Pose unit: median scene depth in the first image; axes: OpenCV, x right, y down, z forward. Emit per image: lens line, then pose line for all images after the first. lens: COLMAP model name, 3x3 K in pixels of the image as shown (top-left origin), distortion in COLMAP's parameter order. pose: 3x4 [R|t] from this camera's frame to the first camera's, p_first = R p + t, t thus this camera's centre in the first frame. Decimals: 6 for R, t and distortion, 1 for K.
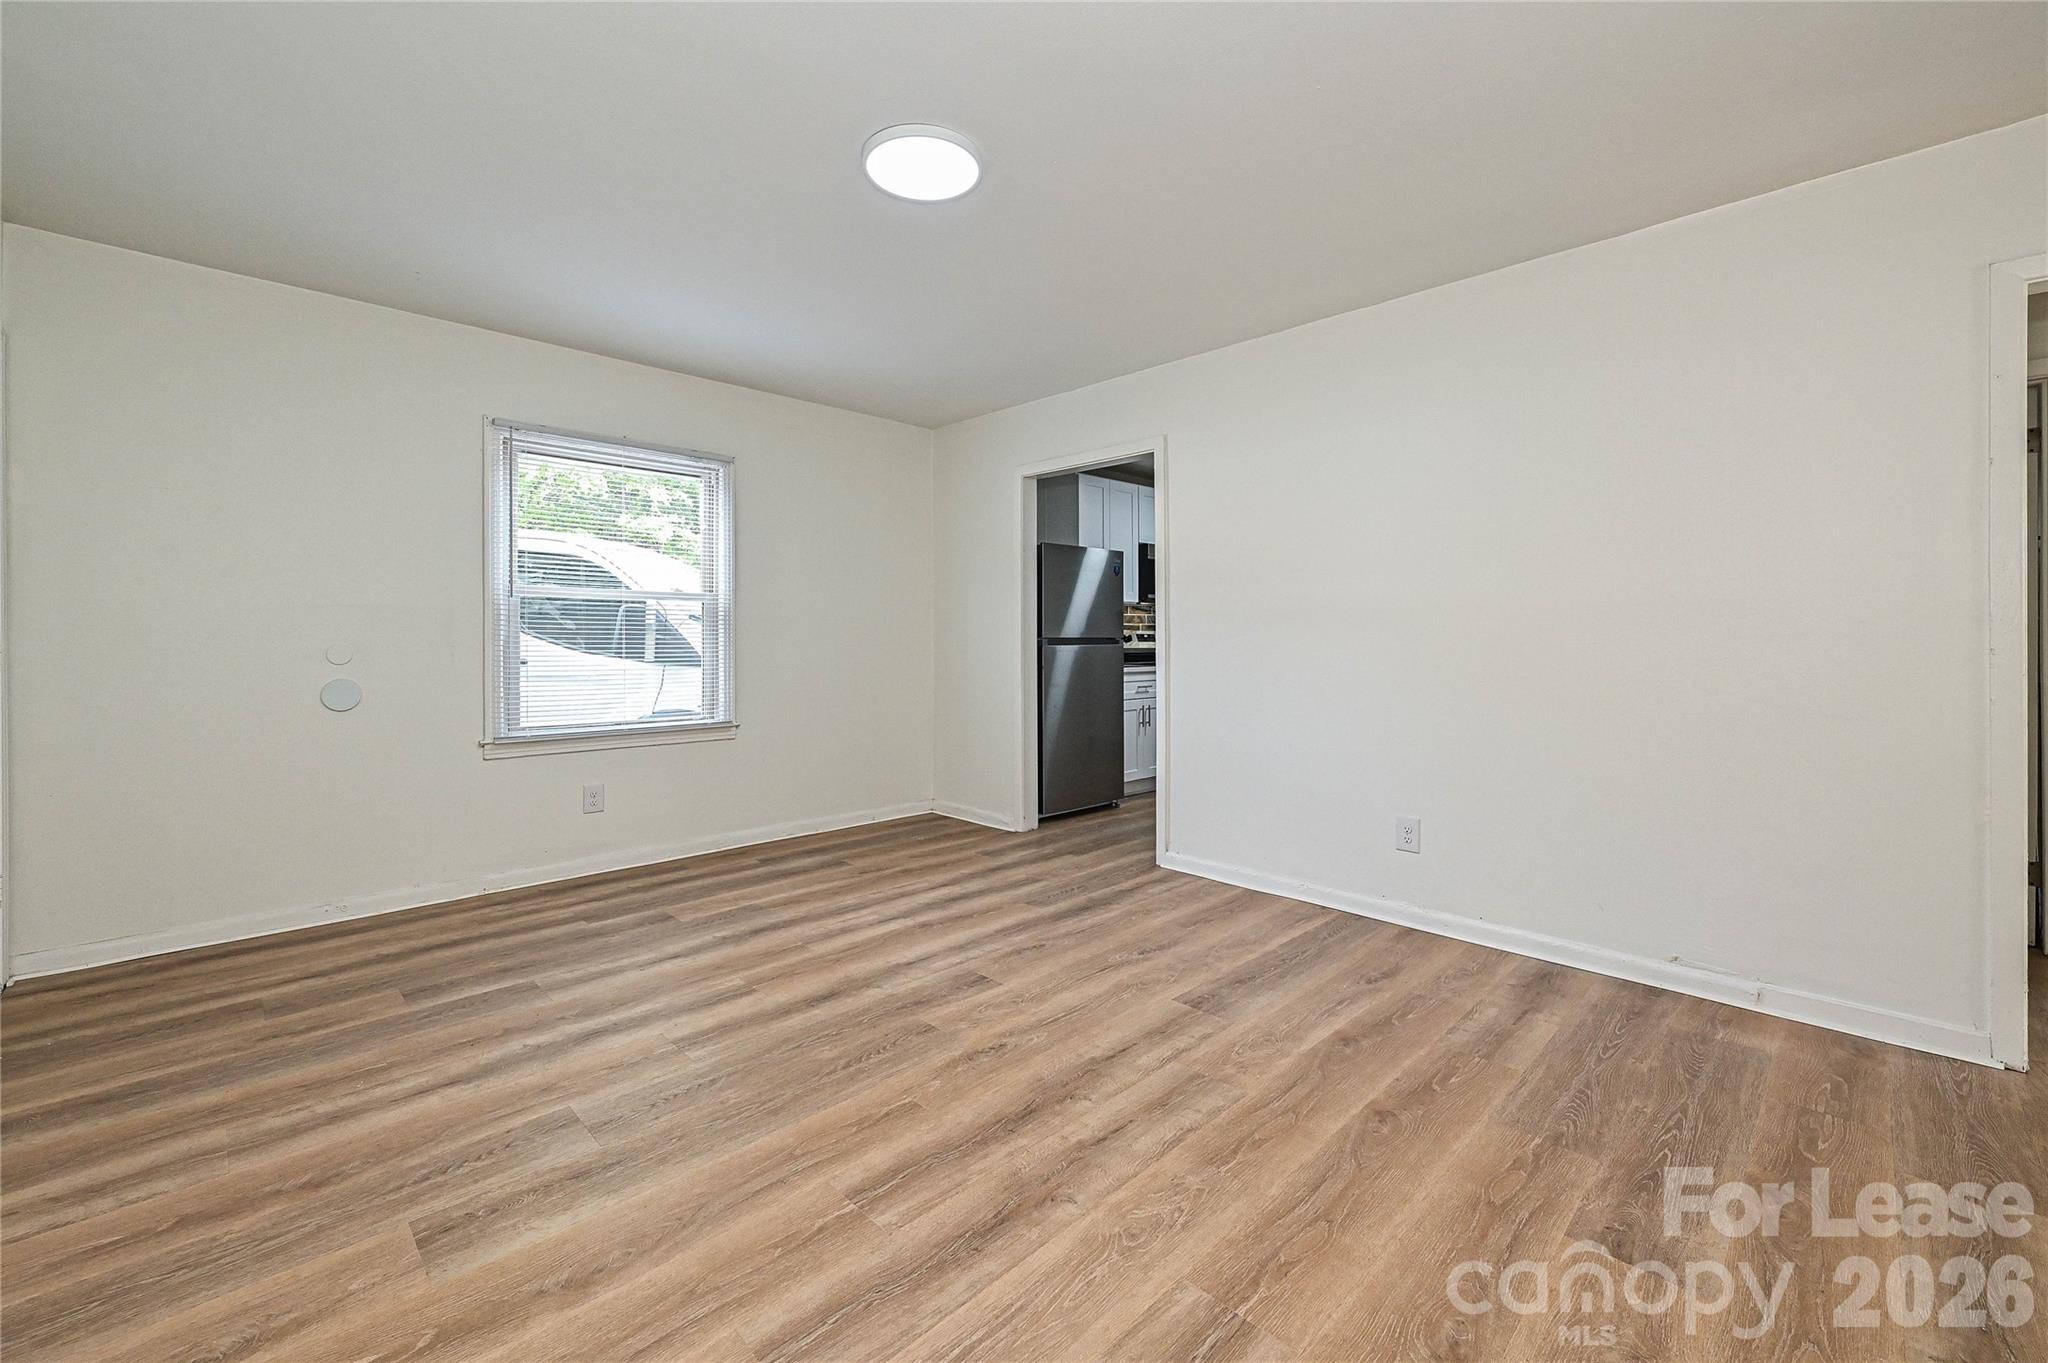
lens RADIAL K [[828.1, 0, 1020.5], [0, 828.1, 653.7], [0, 0, 1]] dist [-0.000478, 0.000154]
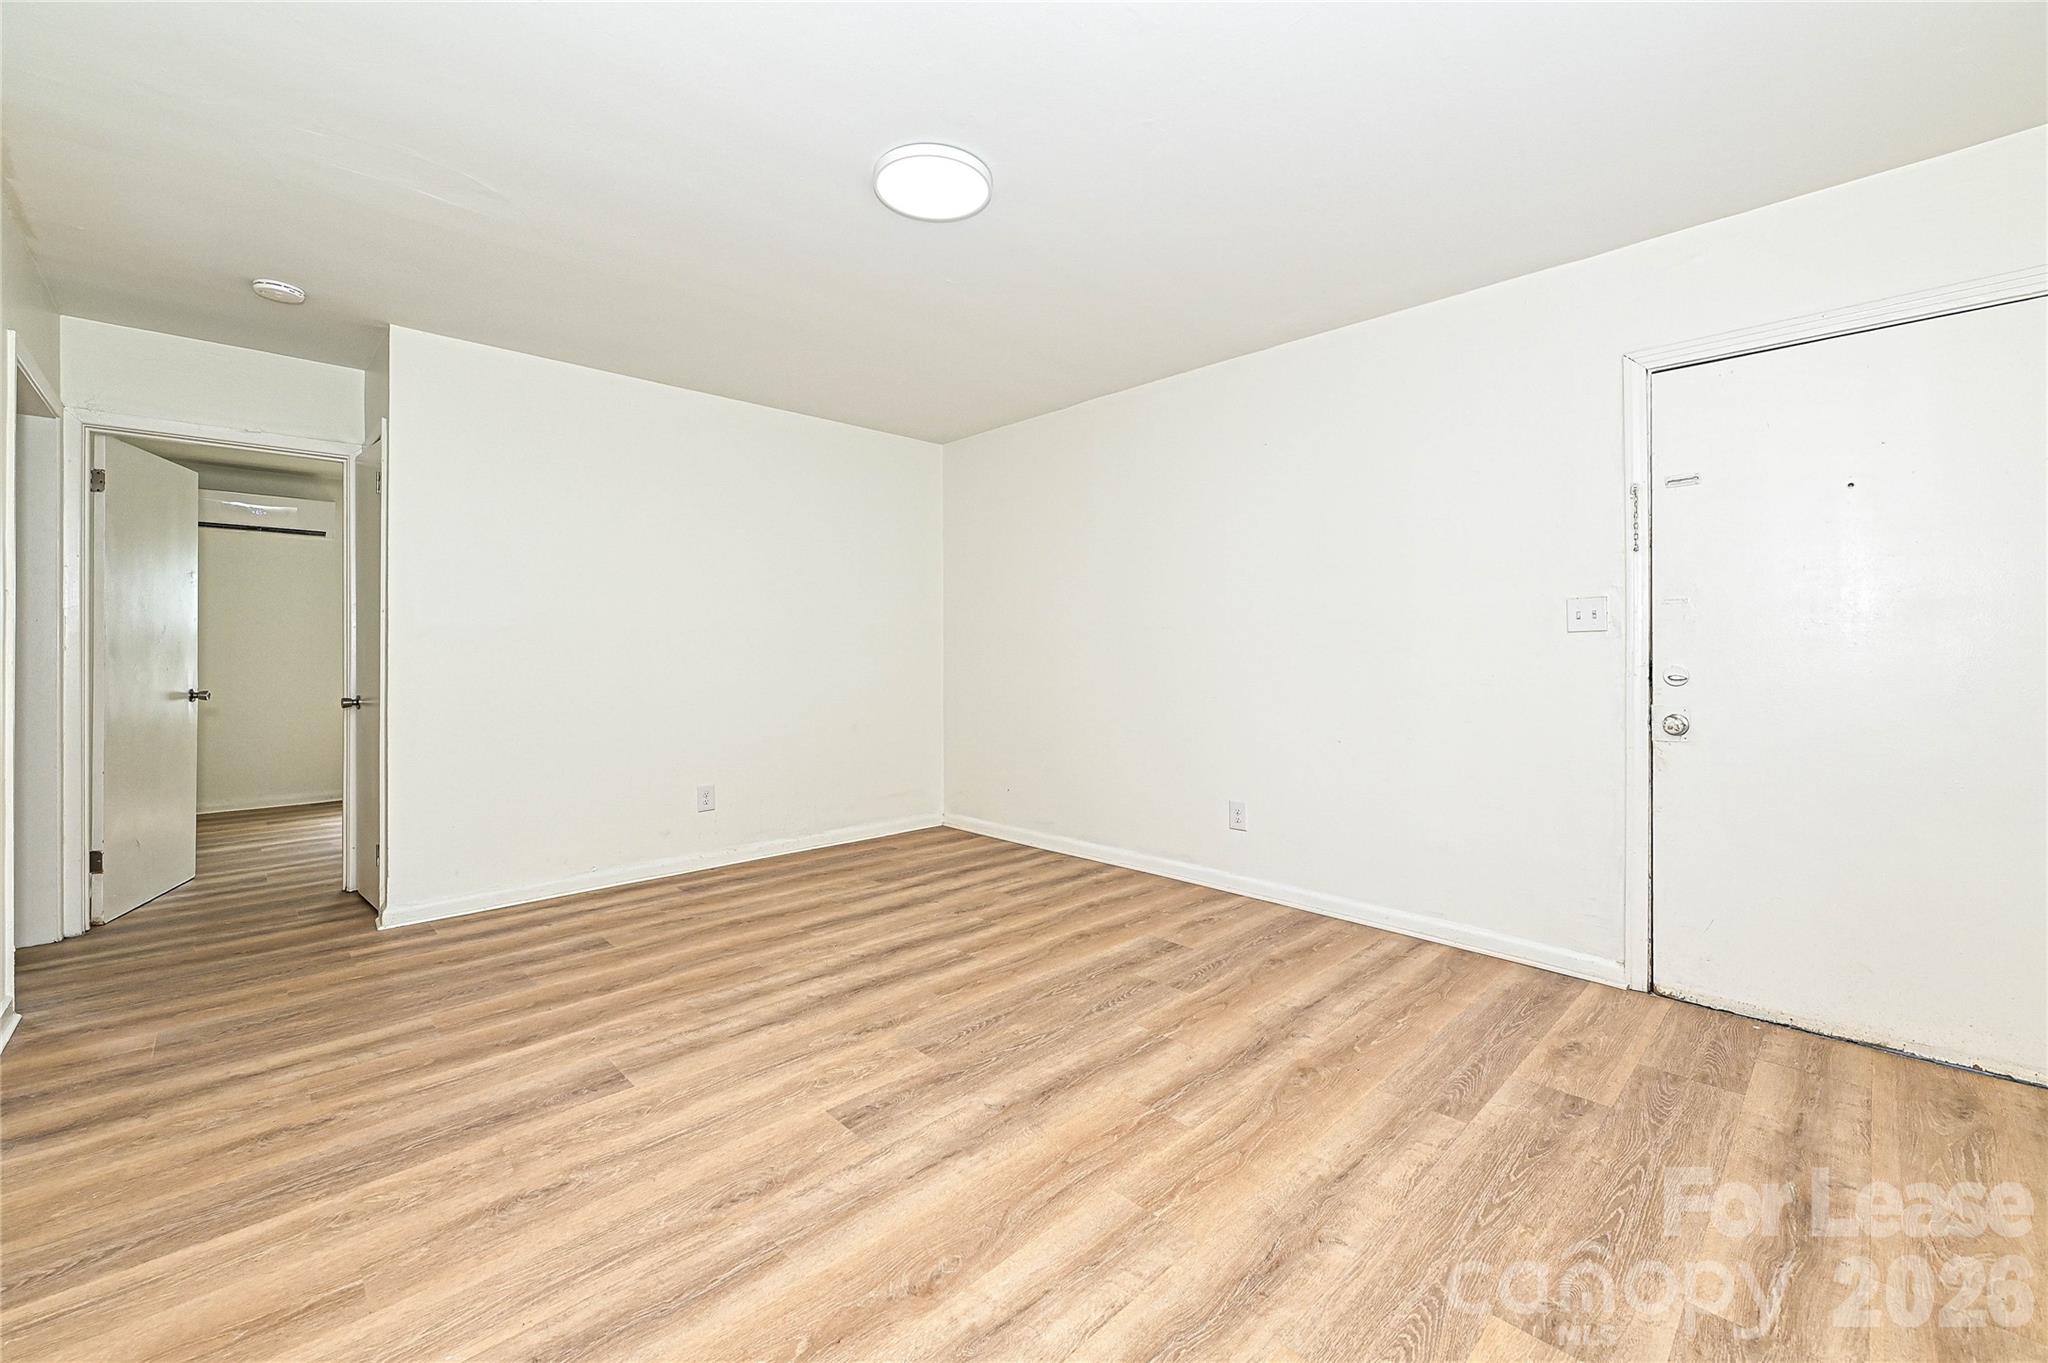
lens RADIAL K [[822.4, 0, 1019.7], [0, 822.4, 682.4], [0, 0, 1]] dist [-0.002575, -0.000221]
pose [[-0.999914, -0.000667, 0.013135, -0.222714], [0.000094, 0.998325, 0.057855, -0.037165], [-0.013151, 0.057851, -0.998239, 1.852526]]
